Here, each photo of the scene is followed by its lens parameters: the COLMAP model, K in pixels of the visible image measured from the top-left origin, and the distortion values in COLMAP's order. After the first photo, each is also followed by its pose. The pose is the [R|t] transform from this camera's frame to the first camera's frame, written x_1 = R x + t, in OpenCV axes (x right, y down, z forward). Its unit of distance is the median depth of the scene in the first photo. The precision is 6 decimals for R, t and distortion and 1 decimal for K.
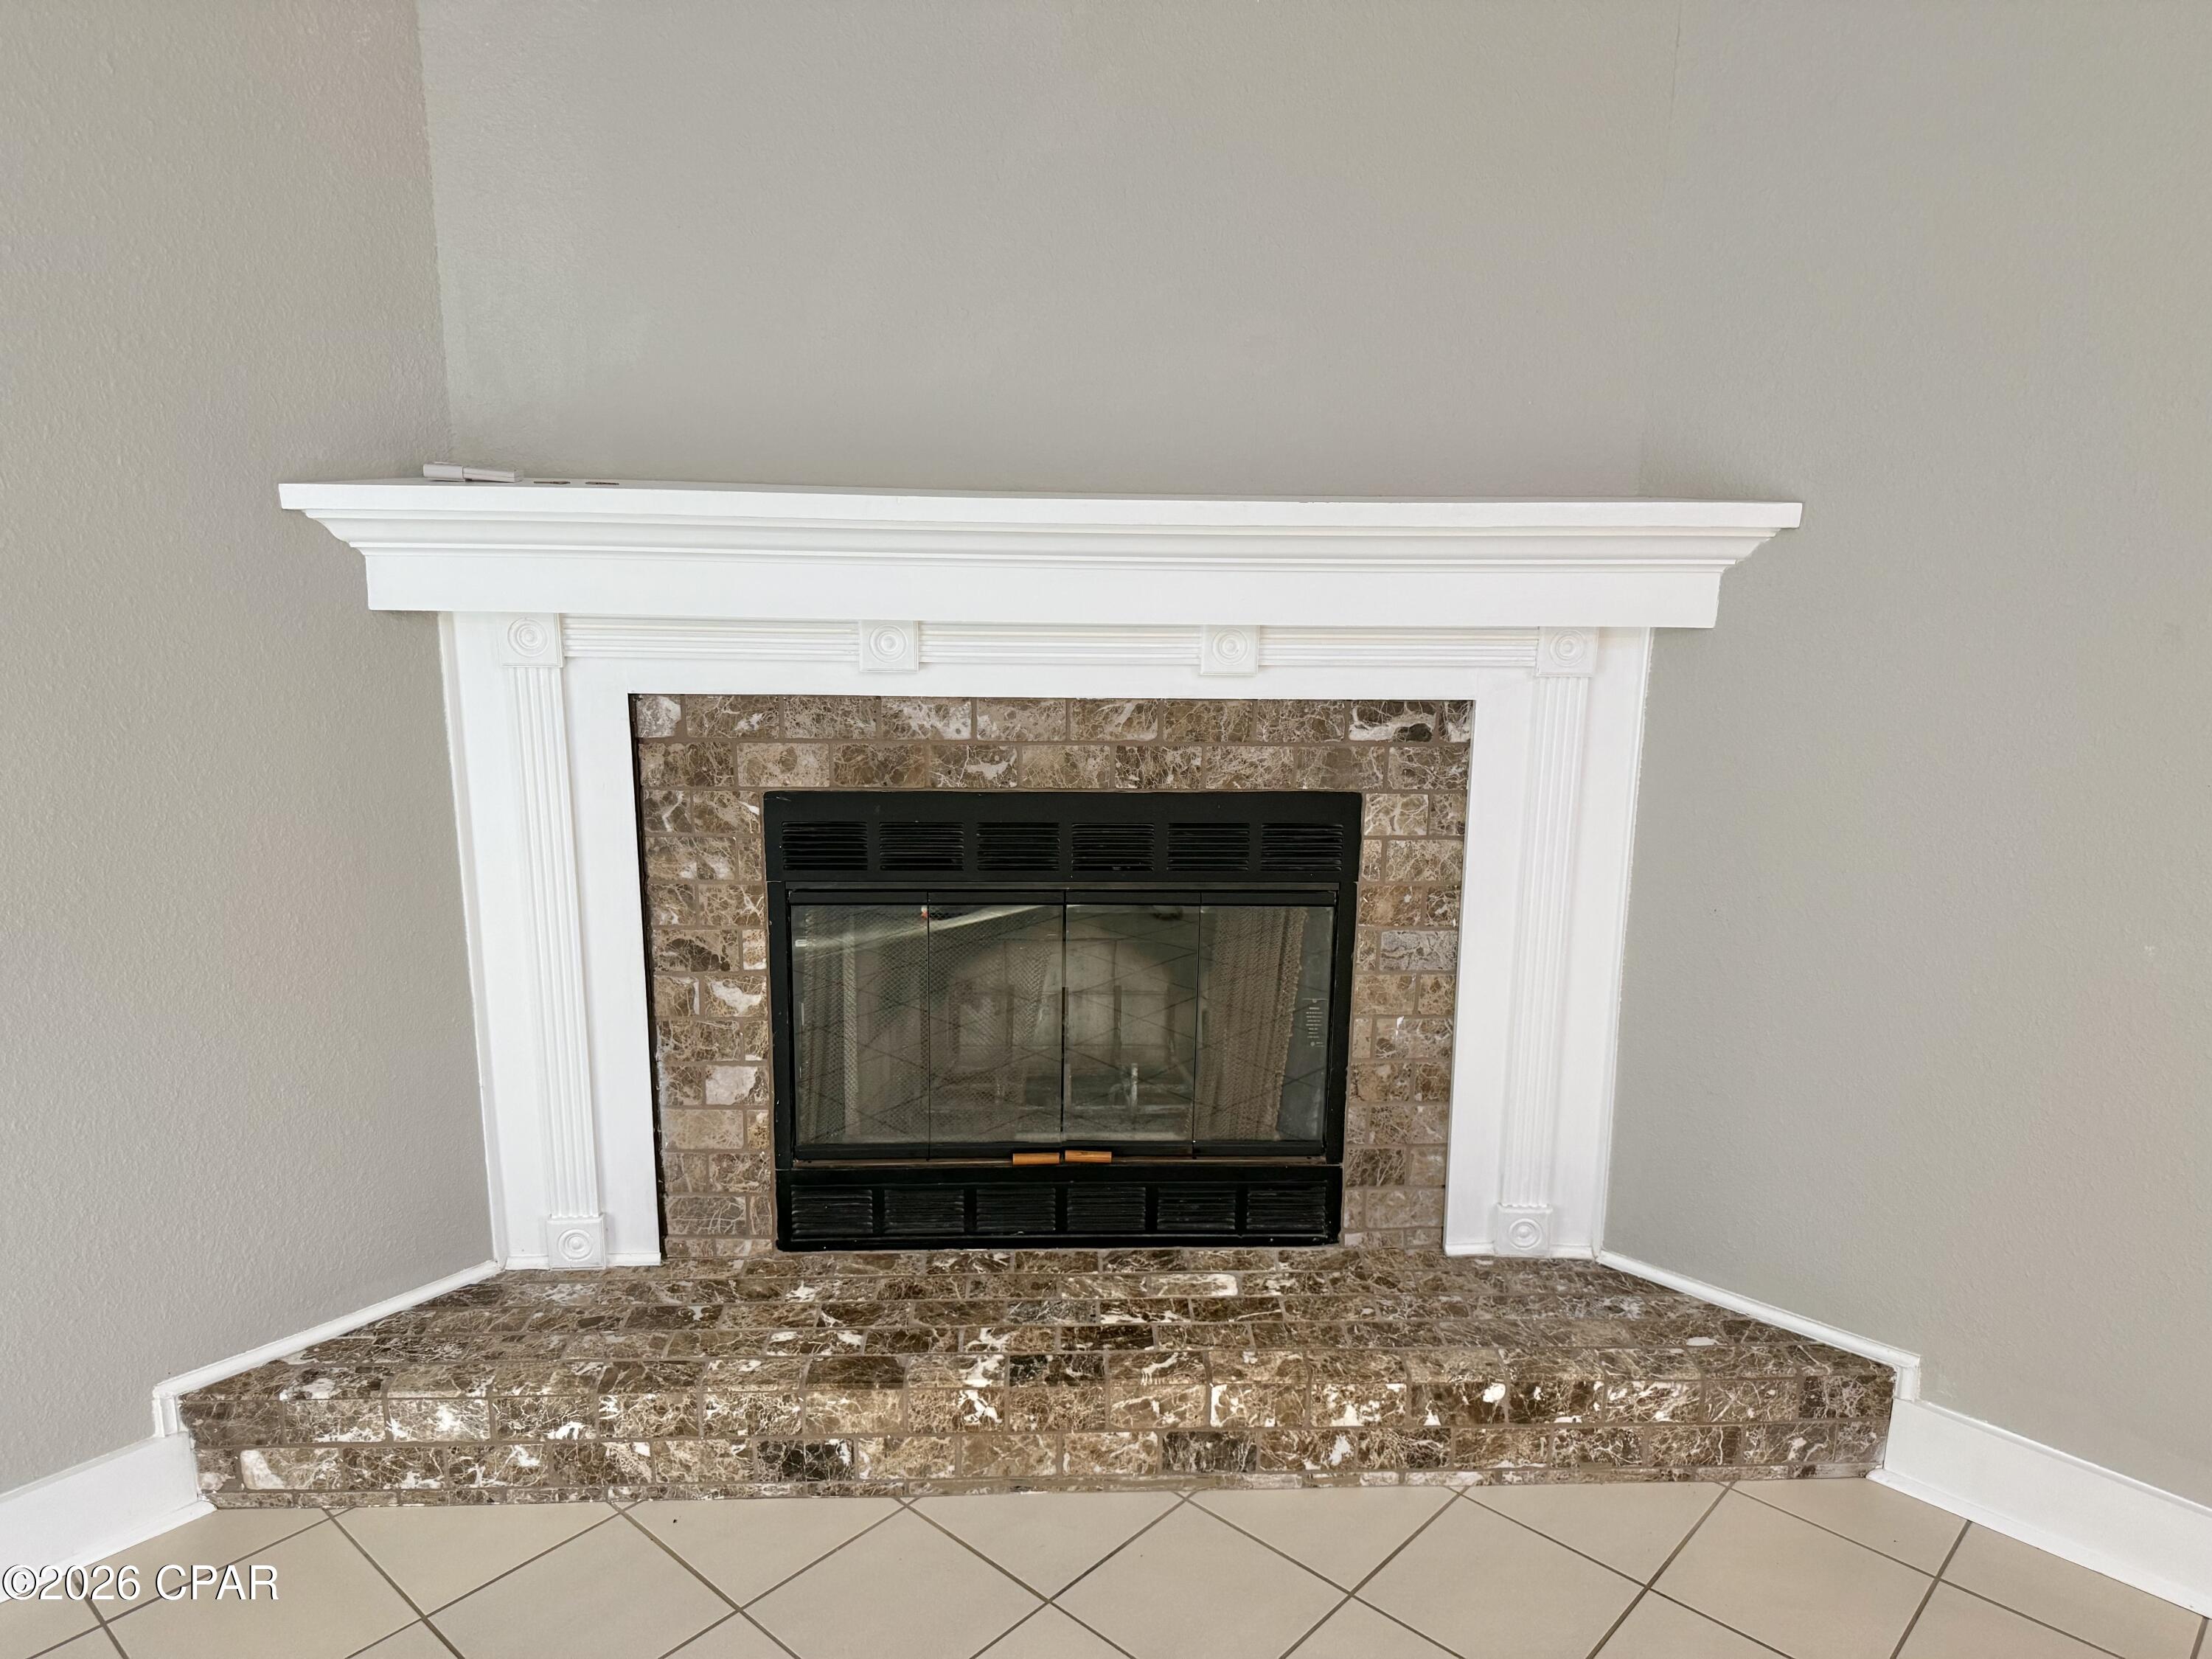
lens RADIAL K [[1523.0, 0, 1106.0], [0, 1523.0, 829.5], [0, 0, 1]] dist [0.120579, -0.205790]
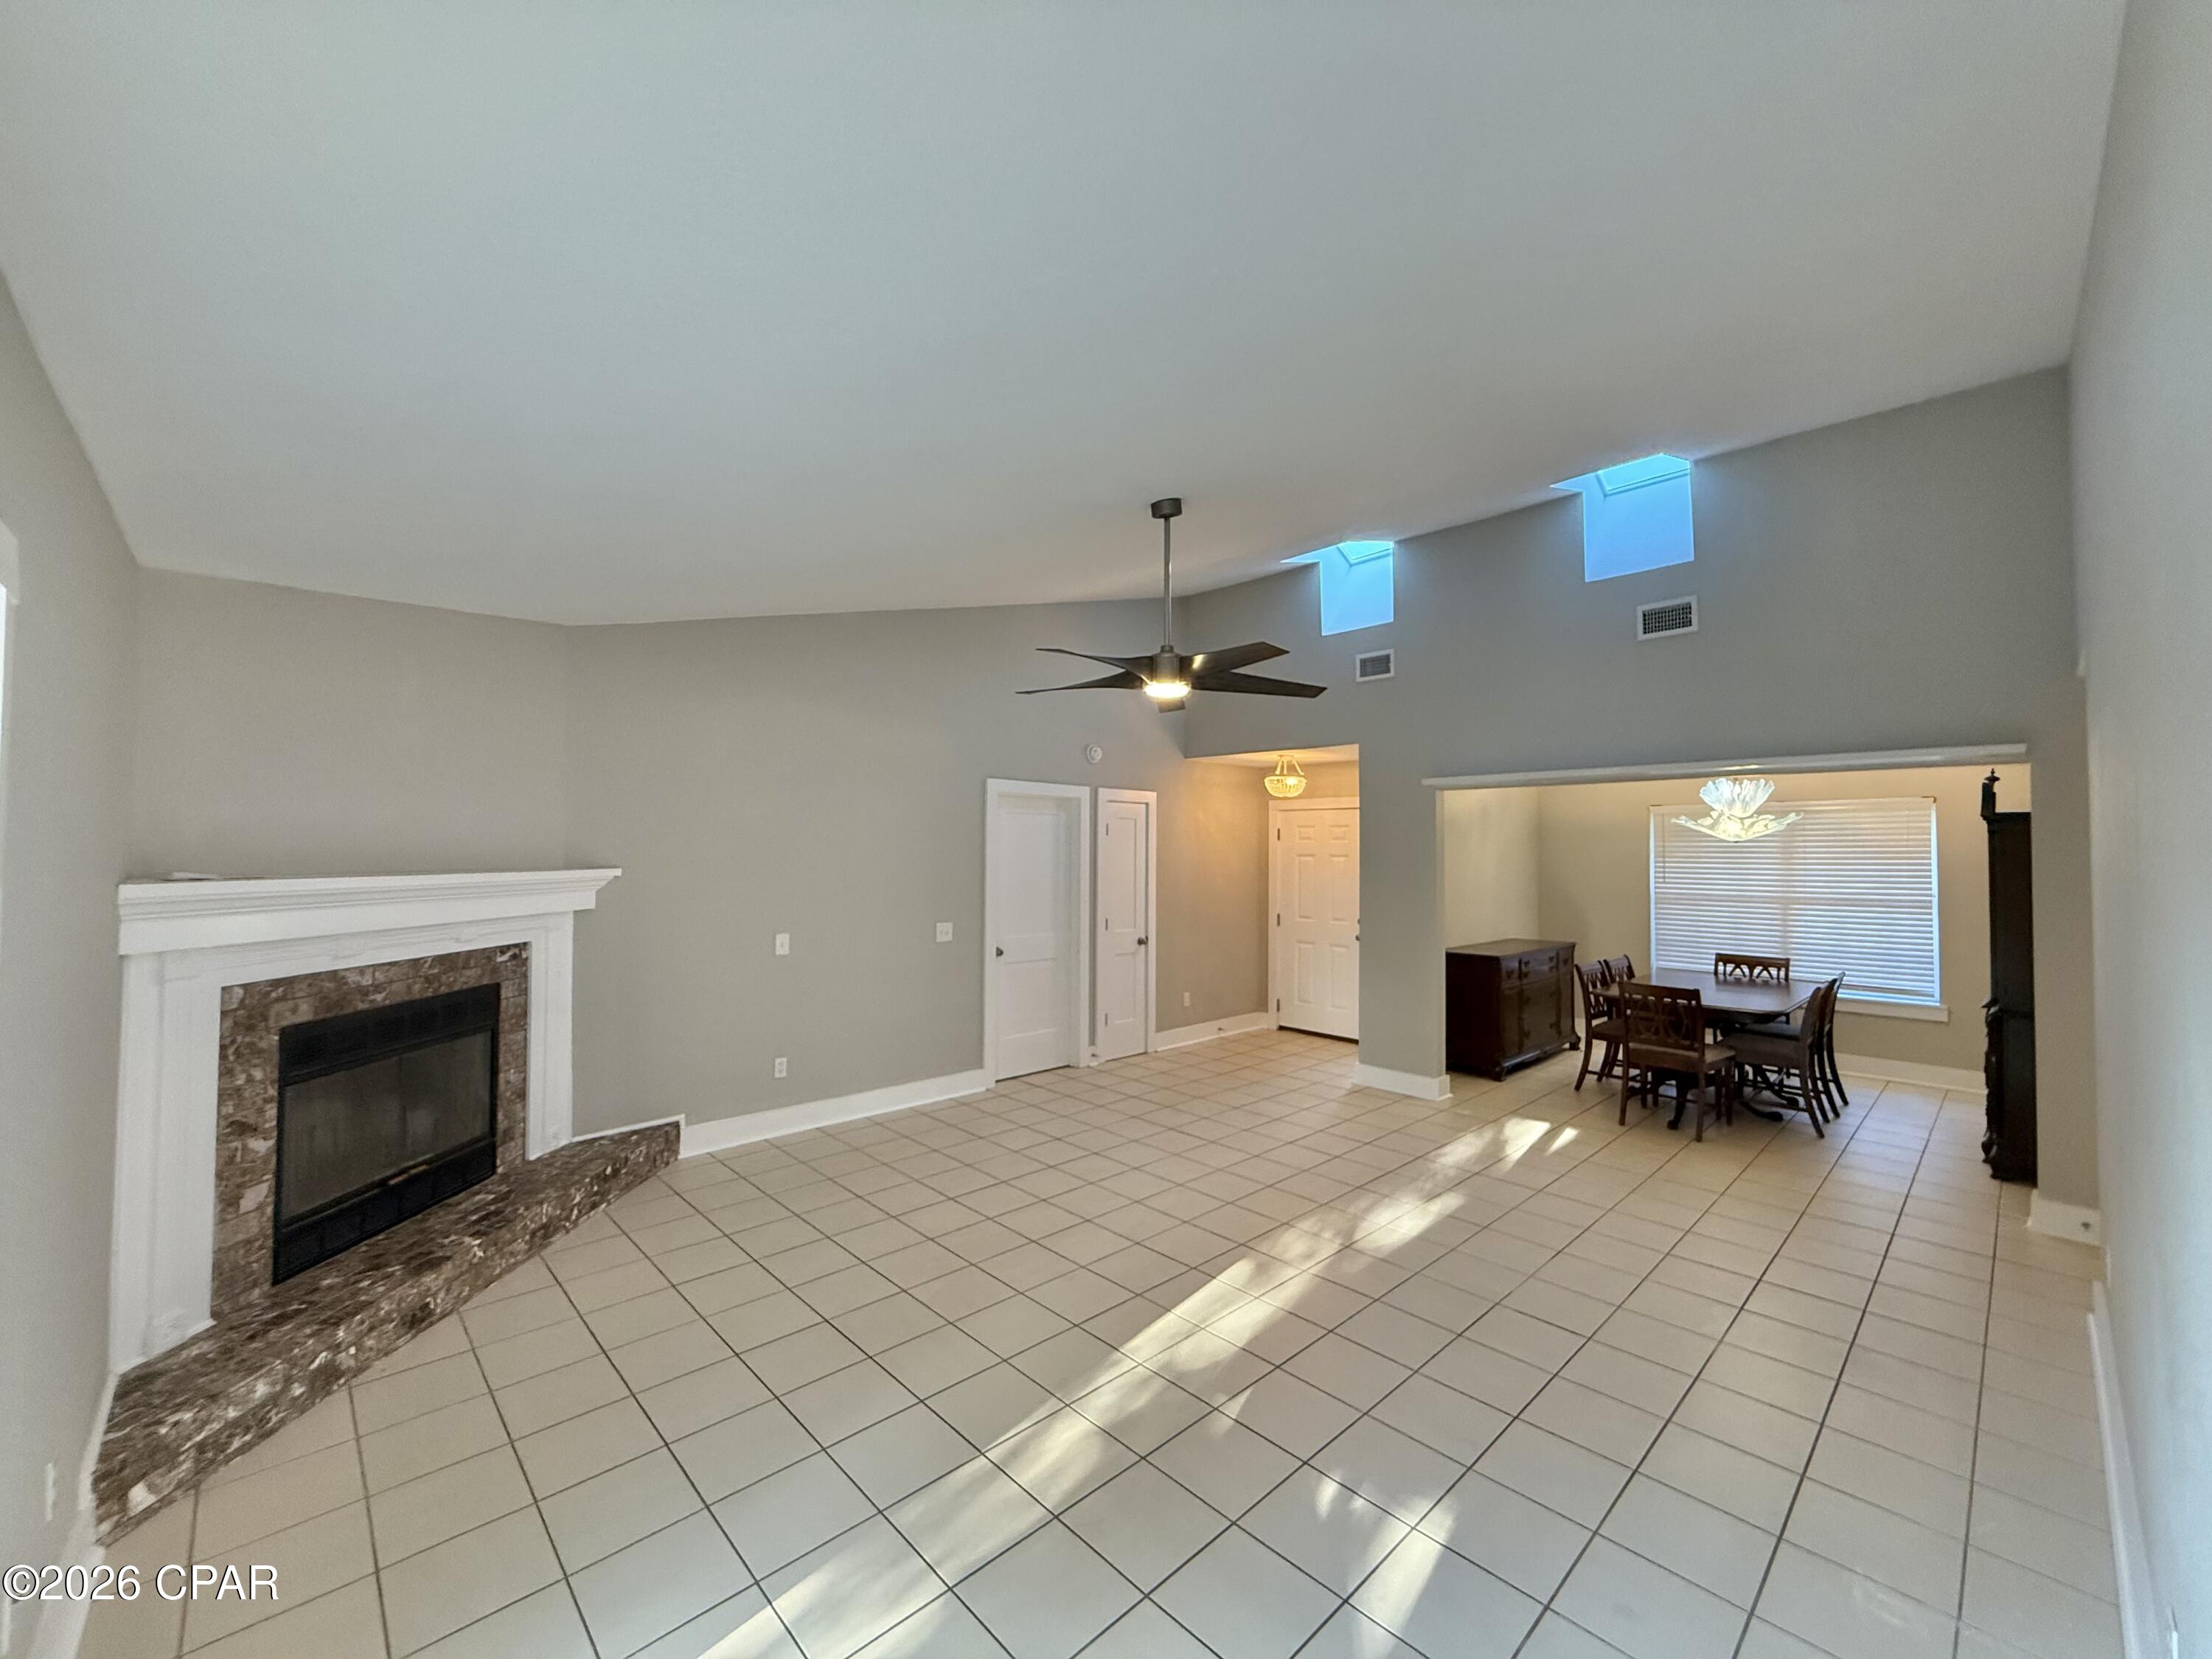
lens RADIAL K [[883.0, 0, 1106.0], [0, 883.0, 829.5], [0, 0, 1]] dist [0.000371, 0.000634]
pose [[0.074228, 0.012217, 0.997166, -1.268788], [0.225108, 0.973911, -0.028688, -0.001729], [-0.971502, 0.226600, 0.069541, -0.160848]]
